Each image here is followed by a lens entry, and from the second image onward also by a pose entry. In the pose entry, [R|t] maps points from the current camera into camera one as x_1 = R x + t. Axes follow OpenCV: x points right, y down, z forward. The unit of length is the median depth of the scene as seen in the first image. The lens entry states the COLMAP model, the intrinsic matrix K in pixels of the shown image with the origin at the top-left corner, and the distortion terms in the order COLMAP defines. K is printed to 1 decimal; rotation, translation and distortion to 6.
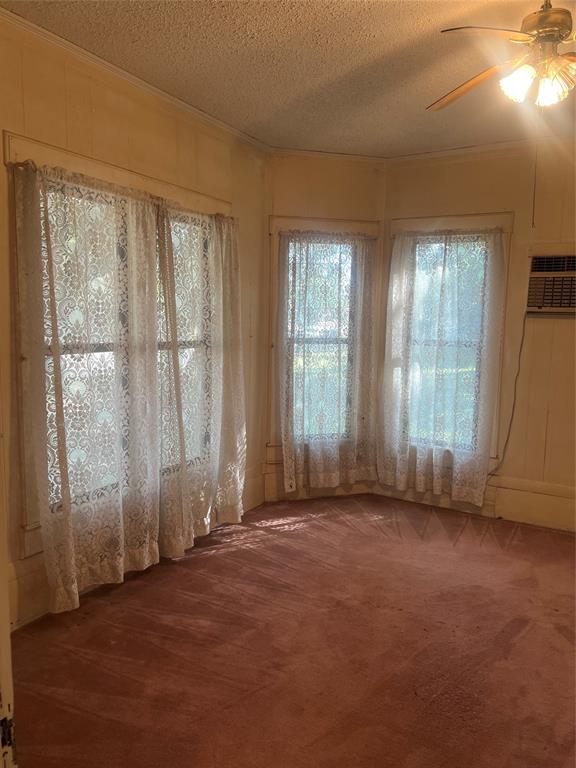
lens RADIAL K [[555.2, 0, 288.0], [0, 555.2, 384.0], [0, 0, 1]] dist [0.001625, -0.000066]
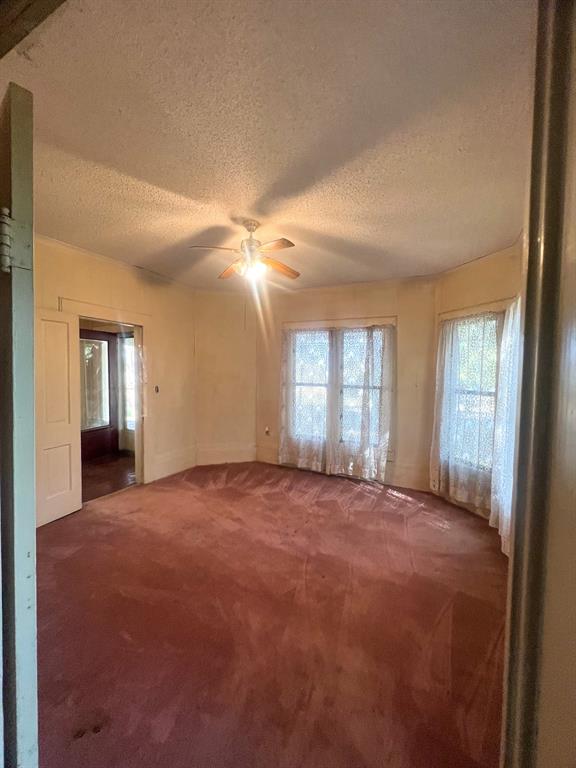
lens RADIAL K [[304.2, 0, 288.0], [0, 304.2, 384.0], [0, 0, 1]] dist [0.001200, 0.000369]
pose [[0.047846, 0.021970, -0.998613, 0.847426], [-0.134263, 0.990827, 0.015366, -0.052777], [0.989790, 0.133341, 0.050357, 0.551323]]
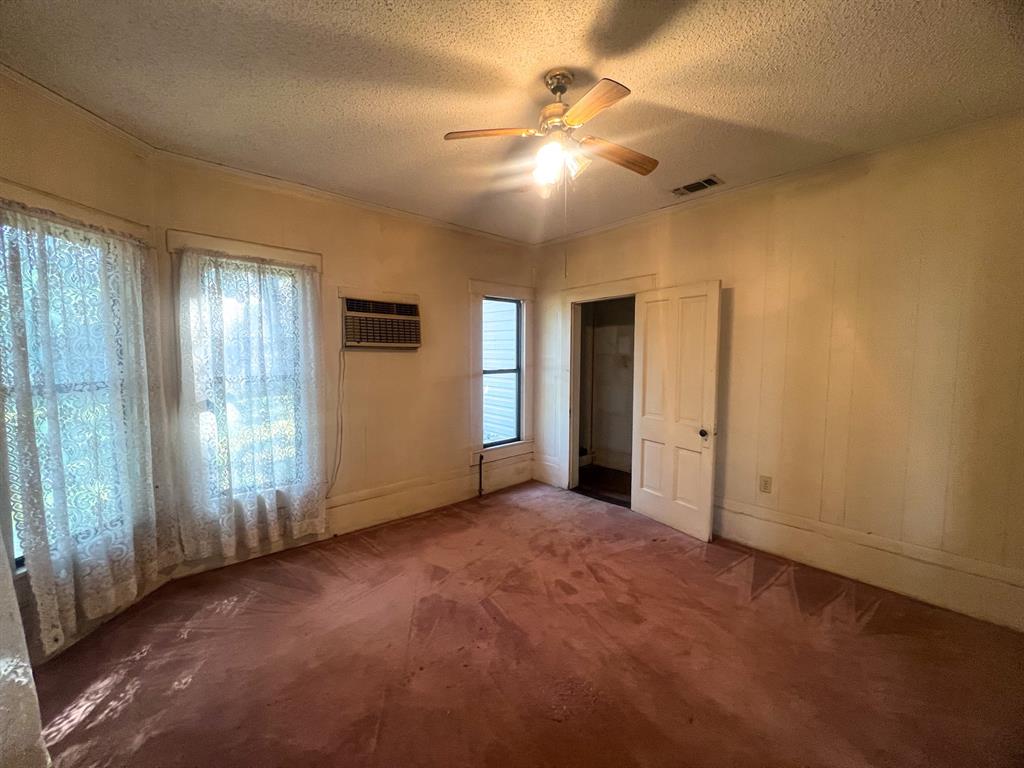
lens RADIAL K [[405.6, 0, 512.0], [0, 405.6, 384.0], [0, 0, 1]] dist [0.001200, 0.000369]
pose [[0.323466, -0.085235, 0.942393, -0.232261], [0.115065, 0.992087, 0.050235, -0.052830], [-0.939218, 0.092187, 0.330714, 0.396090]]
